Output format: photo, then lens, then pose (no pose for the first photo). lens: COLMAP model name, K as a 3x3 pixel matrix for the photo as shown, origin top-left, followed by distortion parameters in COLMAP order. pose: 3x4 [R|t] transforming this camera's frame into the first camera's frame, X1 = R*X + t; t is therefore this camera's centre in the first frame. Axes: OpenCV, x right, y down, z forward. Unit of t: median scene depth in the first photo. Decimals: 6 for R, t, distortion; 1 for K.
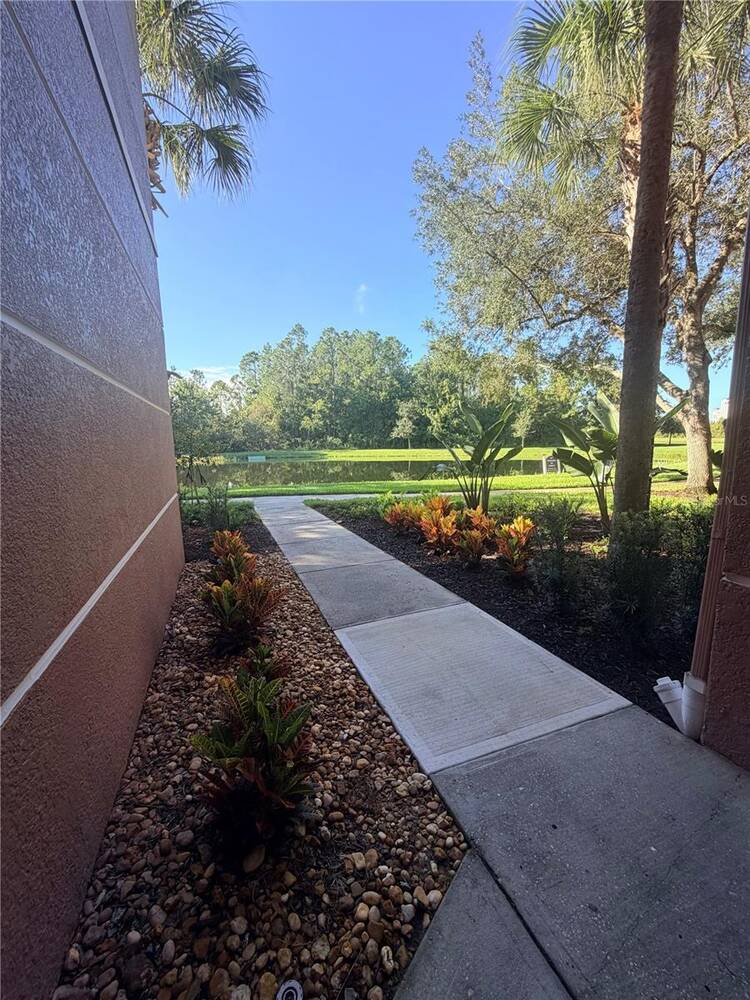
lens RADIAL K [[403.1, 0, 377.1], [0, 403.1, 501.9], [0, 0, 1]] dist [0.001355, -0.000432]
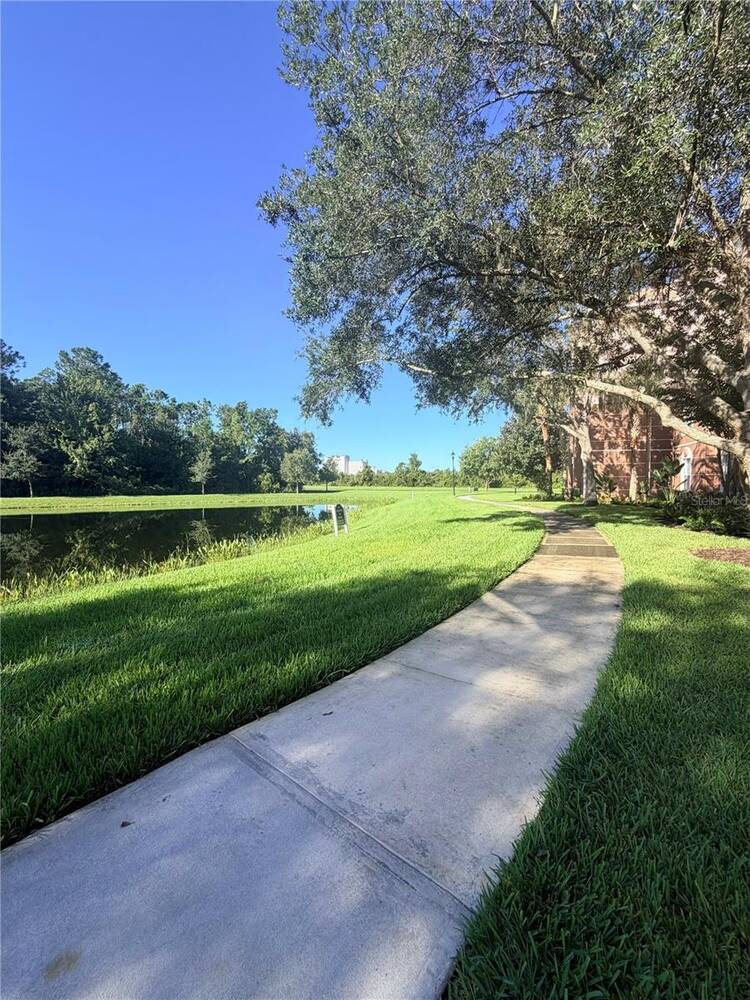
lens RADIAL K [[403.1, 0, 373.7], [0, 403.1, 495.4], [0, 0, 1]] dist [0.001355, -0.000432]
pose [[0.670782, -0.004319, 0.741642, -0.033901], [0.101433, 0.991121, -0.085969, -0.019644], [-0.734685, 0.132894, 0.665265, 0.147611]]
